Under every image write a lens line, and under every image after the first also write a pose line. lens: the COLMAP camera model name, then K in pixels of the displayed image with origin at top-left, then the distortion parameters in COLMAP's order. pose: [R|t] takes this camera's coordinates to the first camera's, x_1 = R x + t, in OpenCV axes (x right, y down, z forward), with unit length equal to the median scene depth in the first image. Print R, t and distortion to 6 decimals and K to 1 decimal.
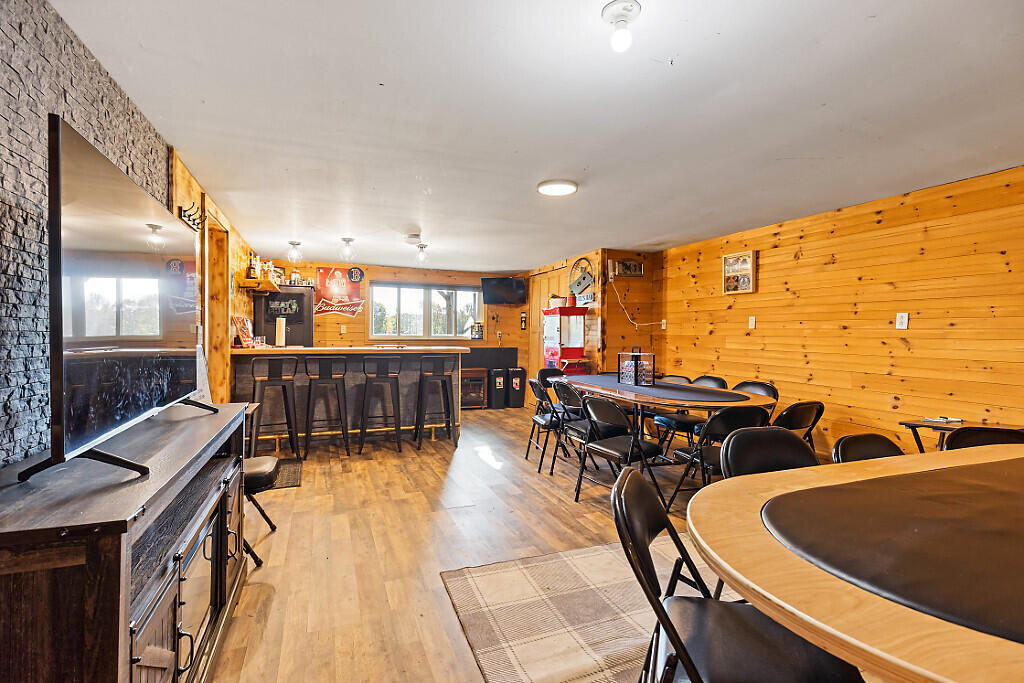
lens RADIAL K [[469.5, 0, 506.4], [0, 469.5, 338.1], [0, 0, 1]] dist [0.002249, -0.001924]
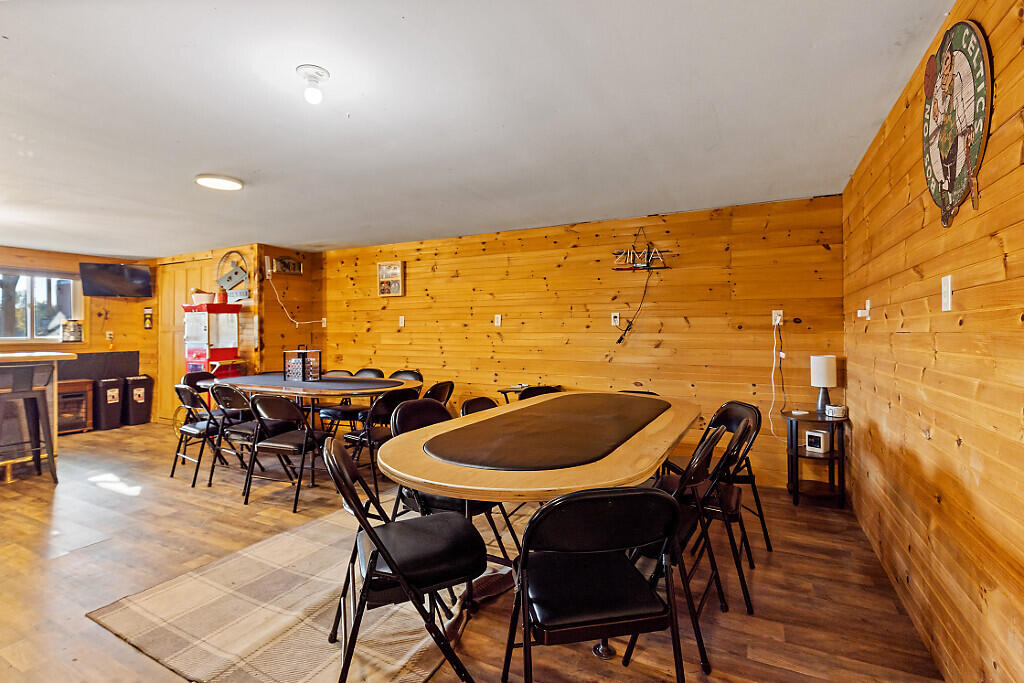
lens RADIAL K [[469.5, 0, 513.9], [0, 469.5, 336.8], [0, 0, 1]] dist [0.002249, -0.001924]
pose [[0.747418, -0.020867, 0.664026, -0.069637], [0.019265, 0.999767, 0.009733, 0.000166], [-0.664074, 0.005517, 0.747646, -0.097025]]
